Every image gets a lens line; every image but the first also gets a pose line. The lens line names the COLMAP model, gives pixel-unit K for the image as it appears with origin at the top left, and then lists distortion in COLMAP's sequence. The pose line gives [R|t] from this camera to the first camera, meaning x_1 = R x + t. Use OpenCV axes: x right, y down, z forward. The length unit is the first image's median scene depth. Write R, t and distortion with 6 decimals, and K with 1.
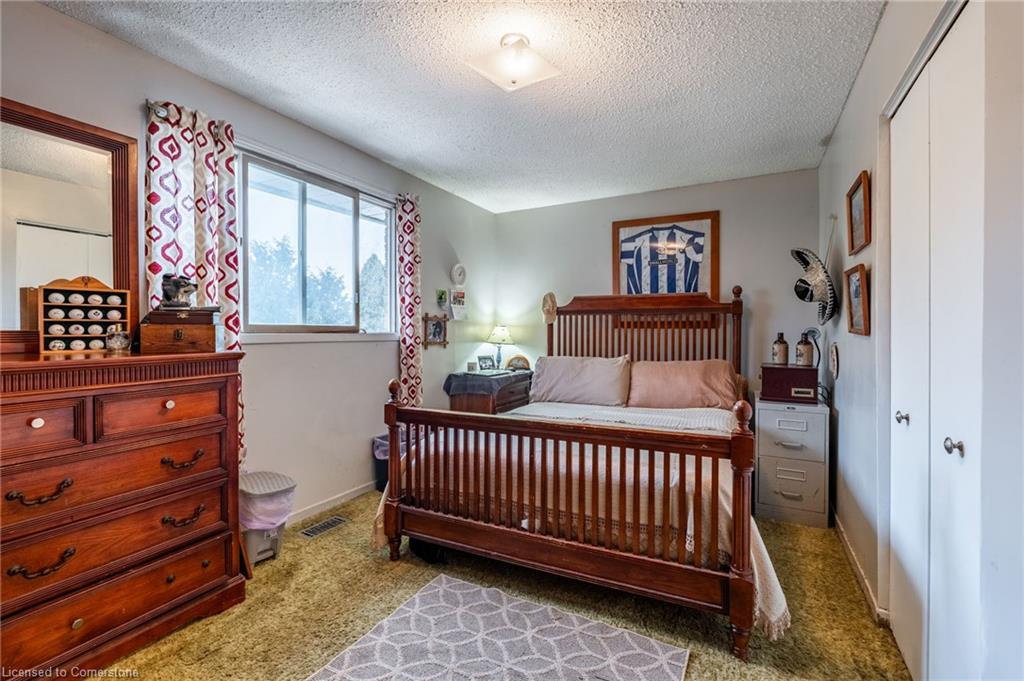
lens RADIAL K [[447.9, 0, 538.6], [0, 447.9, 337.3], [0, 0, 1]] dist [-0.001451, 0.000069]
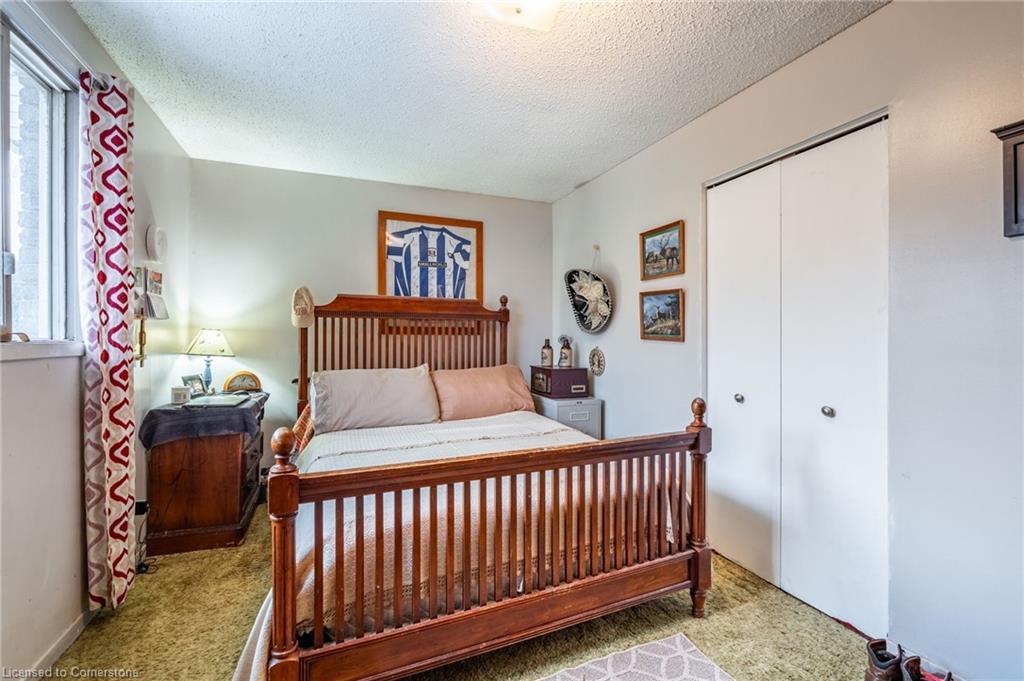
lens RADIAL K [[442.8, 0, 506.5], [0, 442.8, 341.7], [0, 0, 1]] dist [-0.003733, -0.000005]
pose [[0.658846, -0.006540, 0.752250, -0.334443], [0.008514, 0.999963, 0.001237, -0.004797], [-0.752230, 0.005590, 0.658877, 0.274414]]
